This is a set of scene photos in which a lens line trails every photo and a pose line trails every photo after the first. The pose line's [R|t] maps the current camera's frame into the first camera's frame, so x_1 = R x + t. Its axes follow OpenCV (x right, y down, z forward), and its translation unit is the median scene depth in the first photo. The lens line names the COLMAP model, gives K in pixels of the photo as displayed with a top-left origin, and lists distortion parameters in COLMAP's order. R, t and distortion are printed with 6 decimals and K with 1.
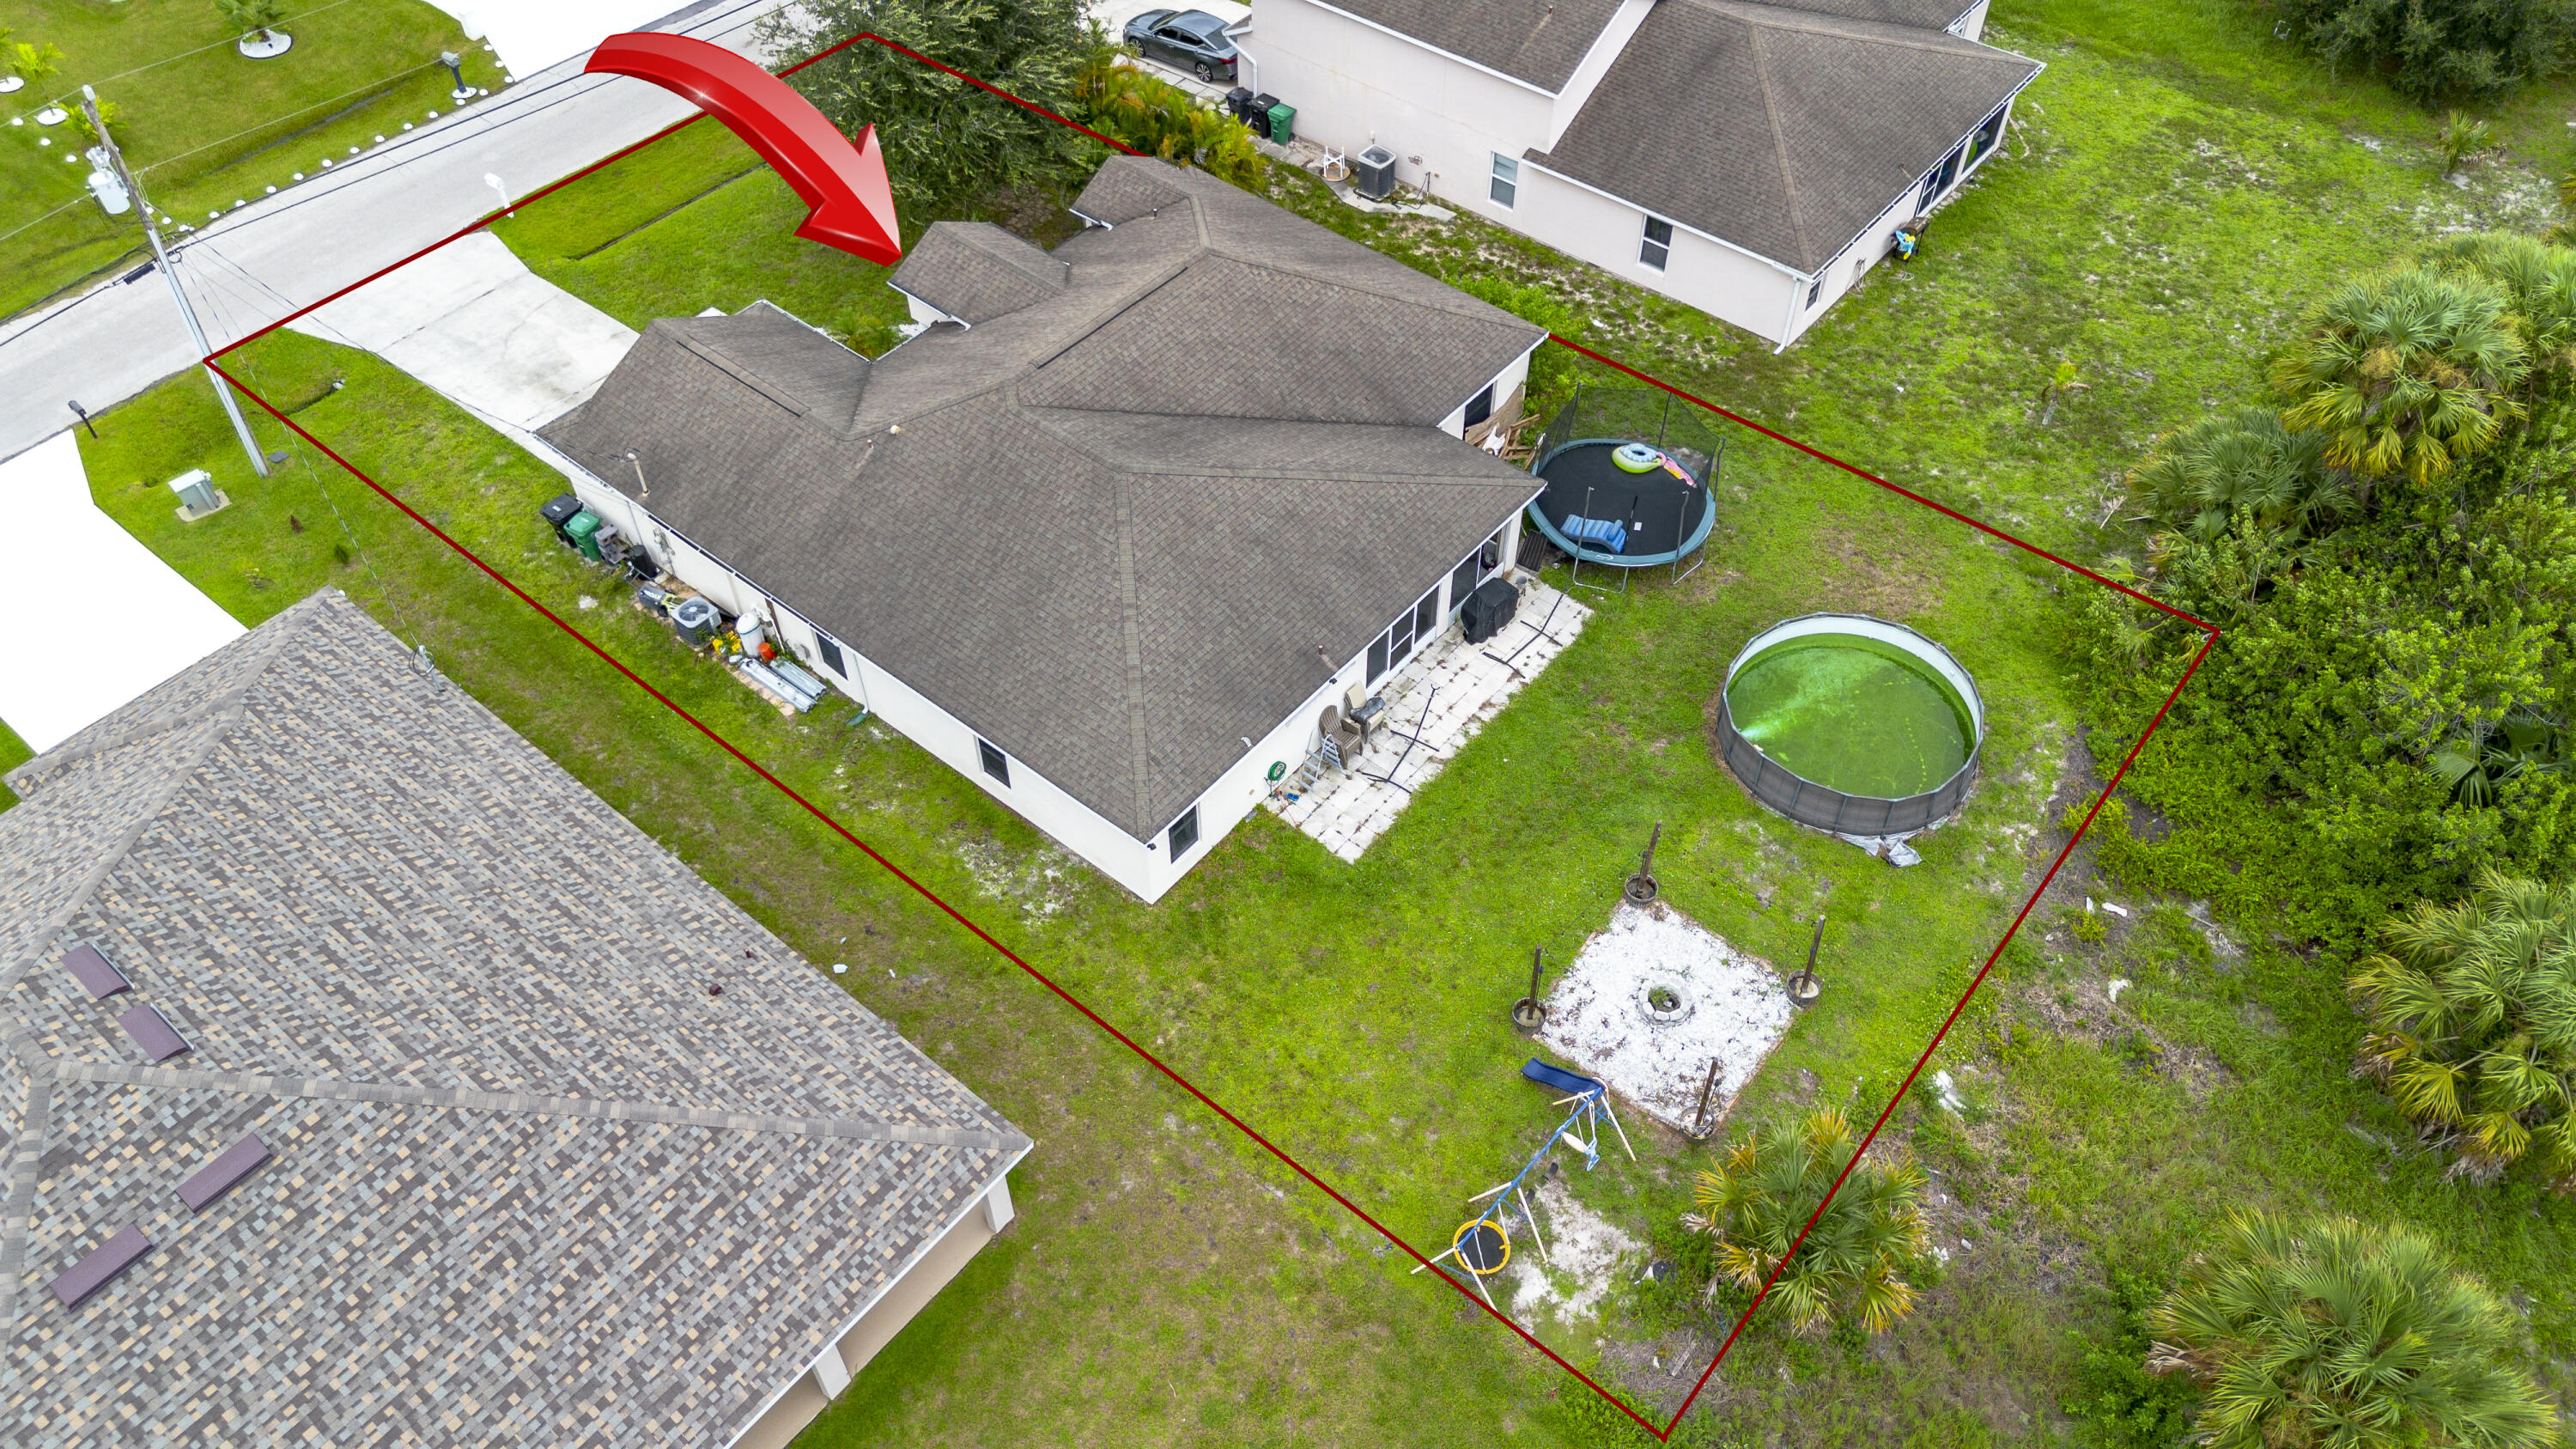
lens RADIAL K [[1831.0, 0, 1294.5], [0, 1831.0, 719.2], [0, 0, 1]] dist [0.056855, -0.049488]
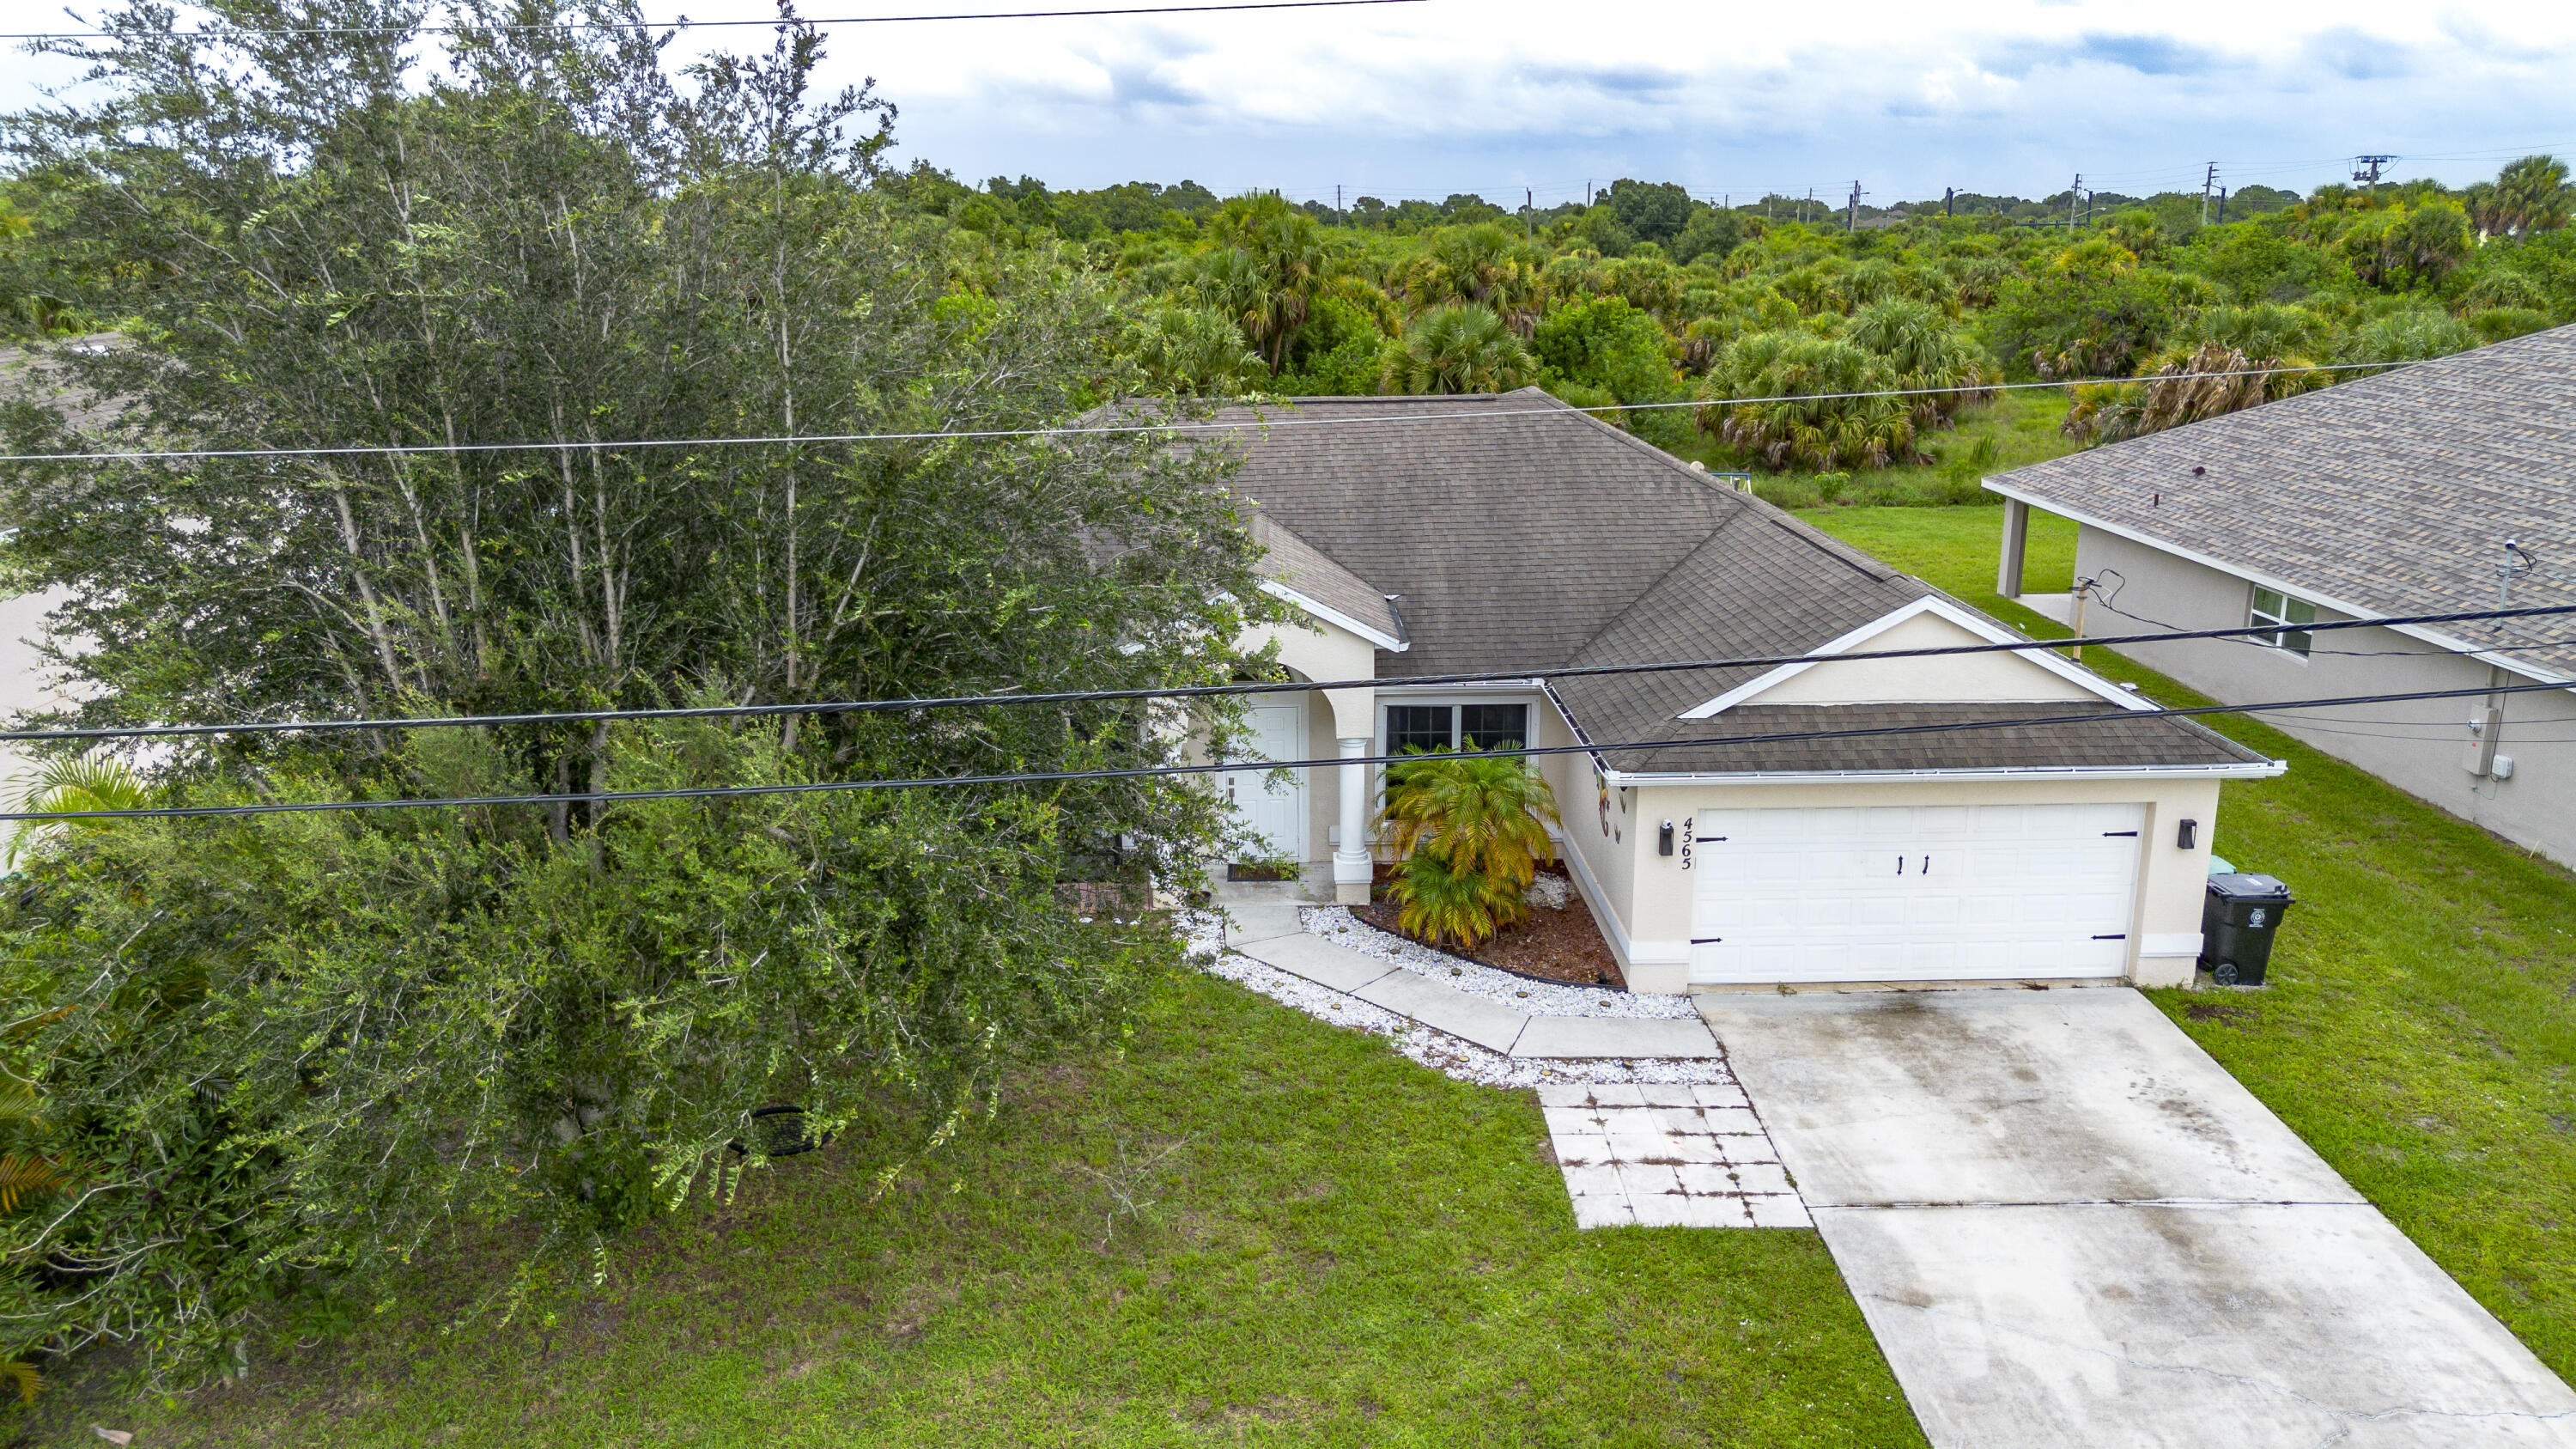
lens RADIAL K [[1831.0, 0, 1294.5], [0, 1831.0, 719.2], [0, 0, 1]] dist [0.056855, -0.049488]
pose [[-0.658804, -0.193883, 0.726902, -0.652346], [0.563340, 0.513262, 0.647465, -0.653621], [-0.498624, 0.836045, -0.228917, 1.361587]]
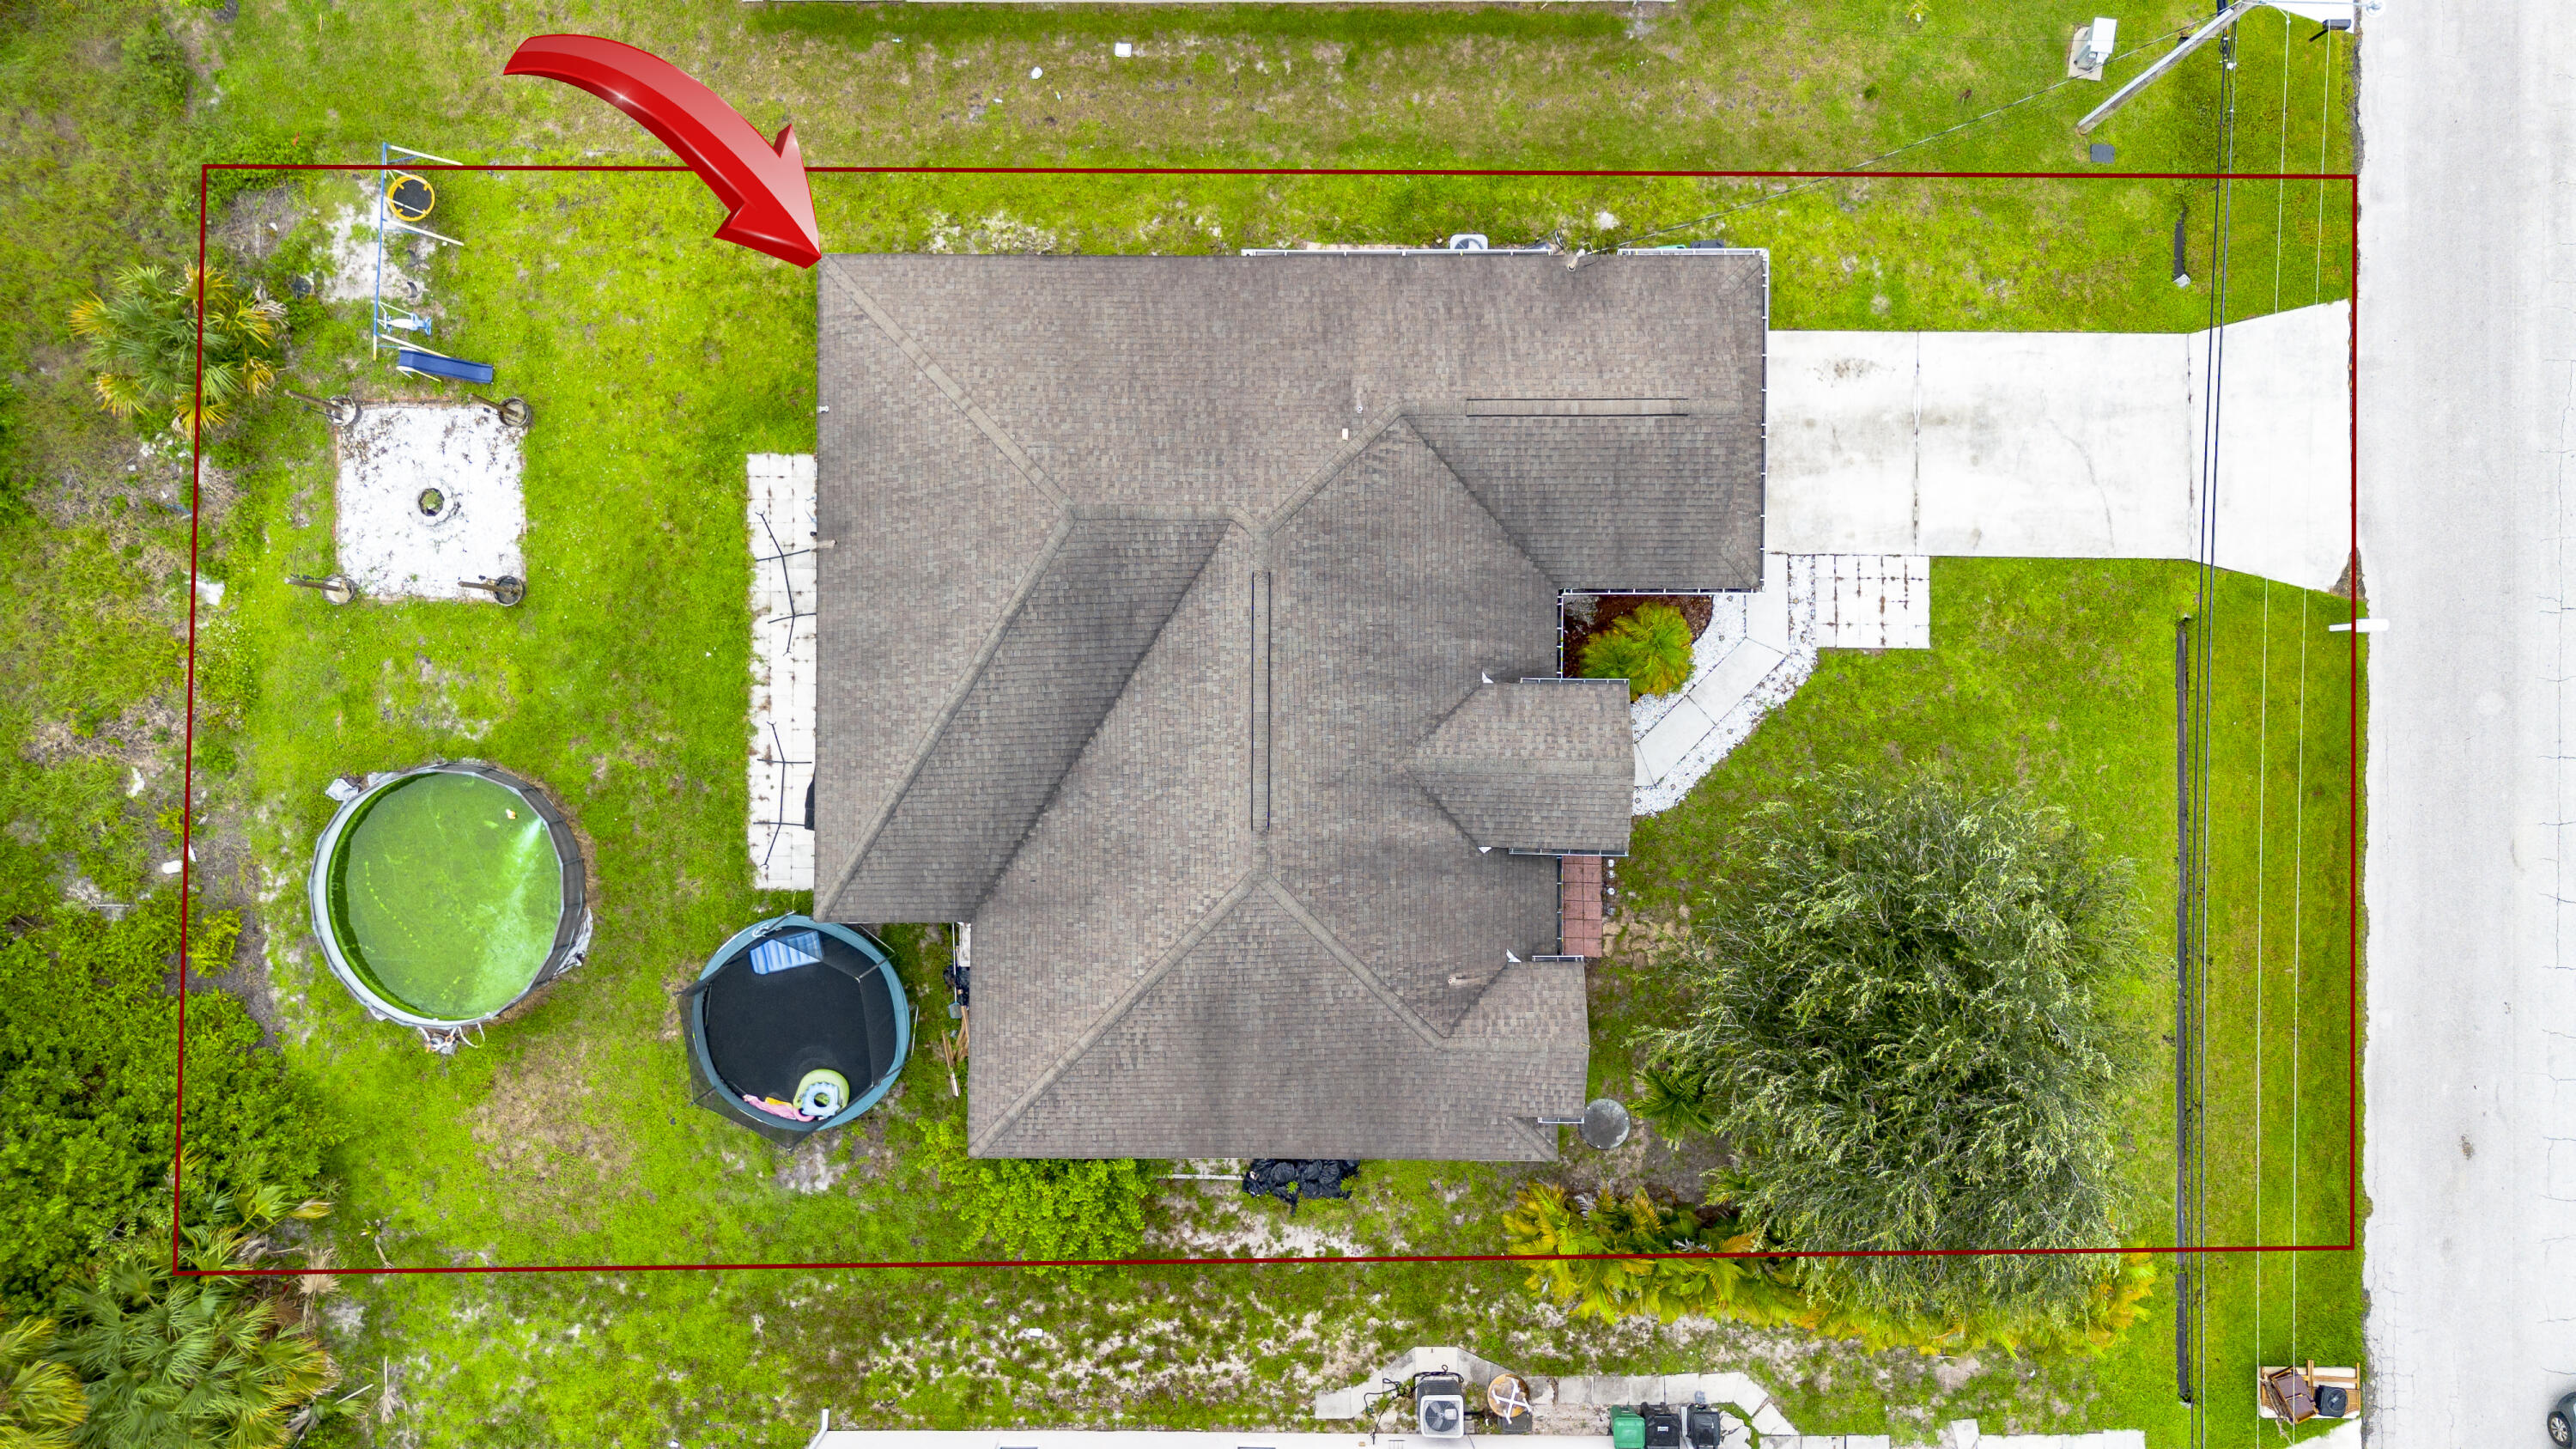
lens RADIAL K [[1831.0, 0, 1294.5], [0, 1831.0, 719.2], [0, 0, 1]] dist [0.056855, -0.049488]
pose [[-0.775962, 0.630772, 0.003300, -0.119195], [-0.460607, -0.570188, 0.680240, -0.865365], [0.430958, 0.526320, 0.732982, 0.431506]]
